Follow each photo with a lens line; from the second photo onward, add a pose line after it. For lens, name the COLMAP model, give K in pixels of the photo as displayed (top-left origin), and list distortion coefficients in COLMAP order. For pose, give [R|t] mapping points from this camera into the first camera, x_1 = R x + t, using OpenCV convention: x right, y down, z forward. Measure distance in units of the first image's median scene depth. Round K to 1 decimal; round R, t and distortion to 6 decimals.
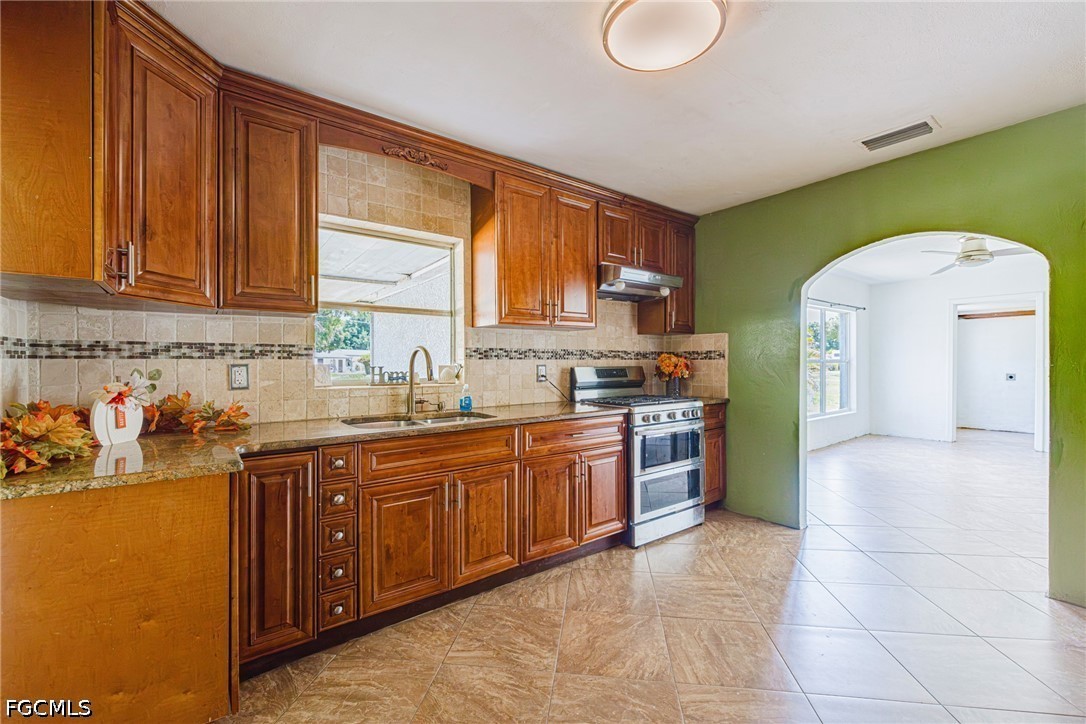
lens RADIAL K [[458.4, 0, 544.7], [0, 458.4, 361.8], [0, 0, 1]] dist [-0.000641, 0.000444]
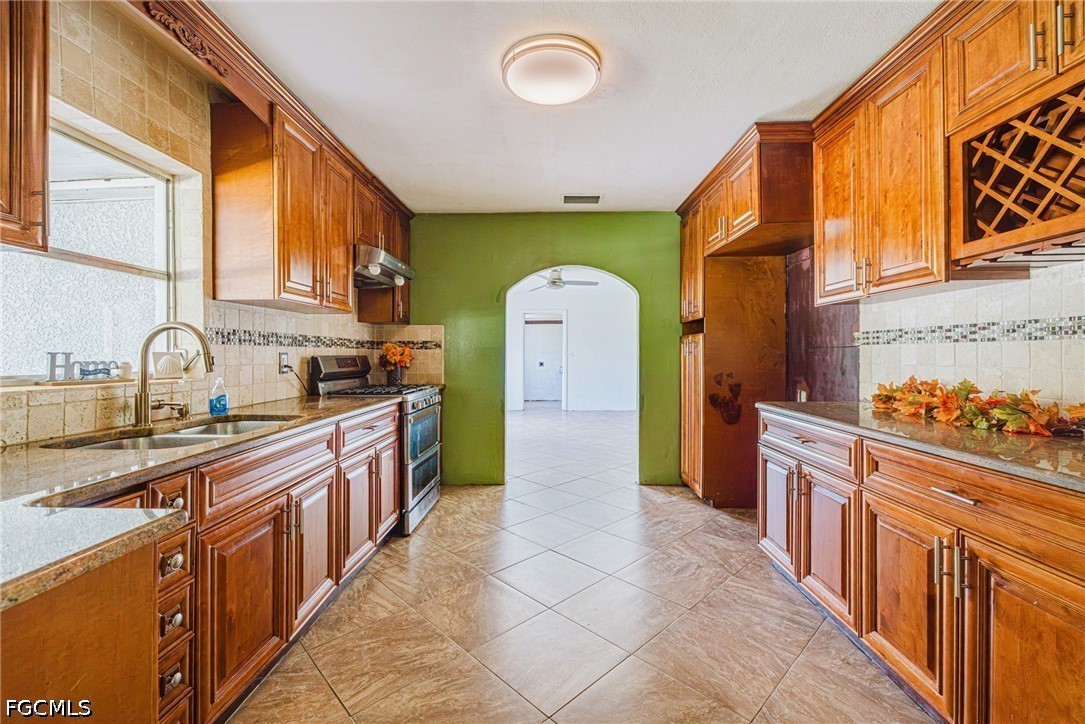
lens RADIAL K [[458.0, 0, 542.5], [0, 458.0, 357.1], [0, 0, 1]] dist [-0.000641, 0.000444]
pose [[0.627556, -0.001028, 0.778571, -0.385526], [-0.003186, 0.999987, 0.003889, 0.010929], [-0.778565, -0.004921, 0.627544, 0.138812]]
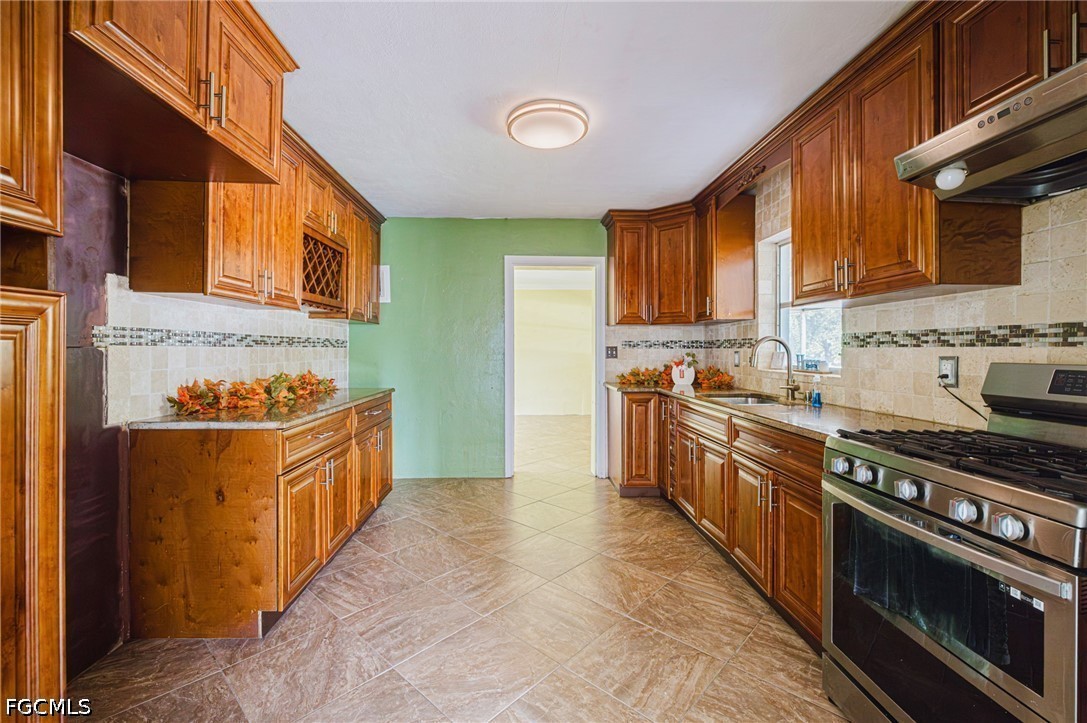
lens RADIAL K [[458.9, 0, 533.5], [0, 458.9, 352.0], [0, 0, 1]] dist [-0.000641, 0.000444]
pose [[-0.586042, 0.007056, -0.810250, 0.811764], [0.002480, 0.999973, 0.006914, -0.004423], [0.810277, 0.002043, -0.586044, 1.001224]]
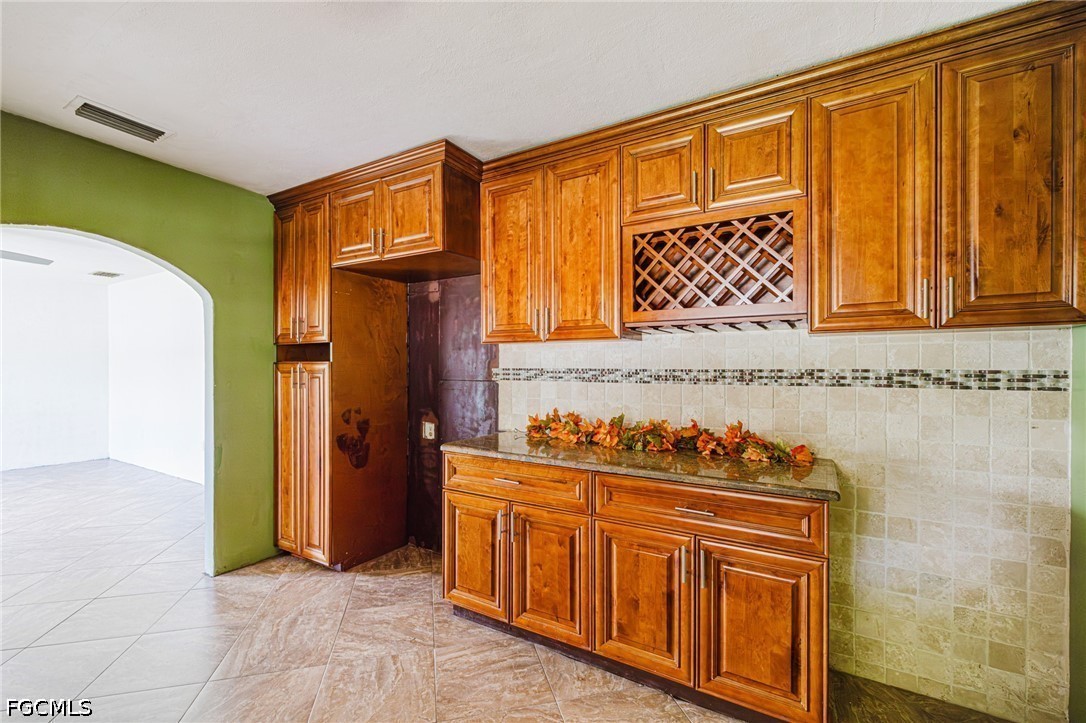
lens RADIAL K [[458.4, 0, 540.4], [0, 458.4, 373.1], [0, 0, 1]] dist [-0.000641, 0.000444]
pose [[-0.365497, -0.004701, 0.930801, -0.264593], [-0.007448, 0.999970, 0.002126, -0.027335], [-0.930783, -0.006155, -0.365521, 0.483719]]
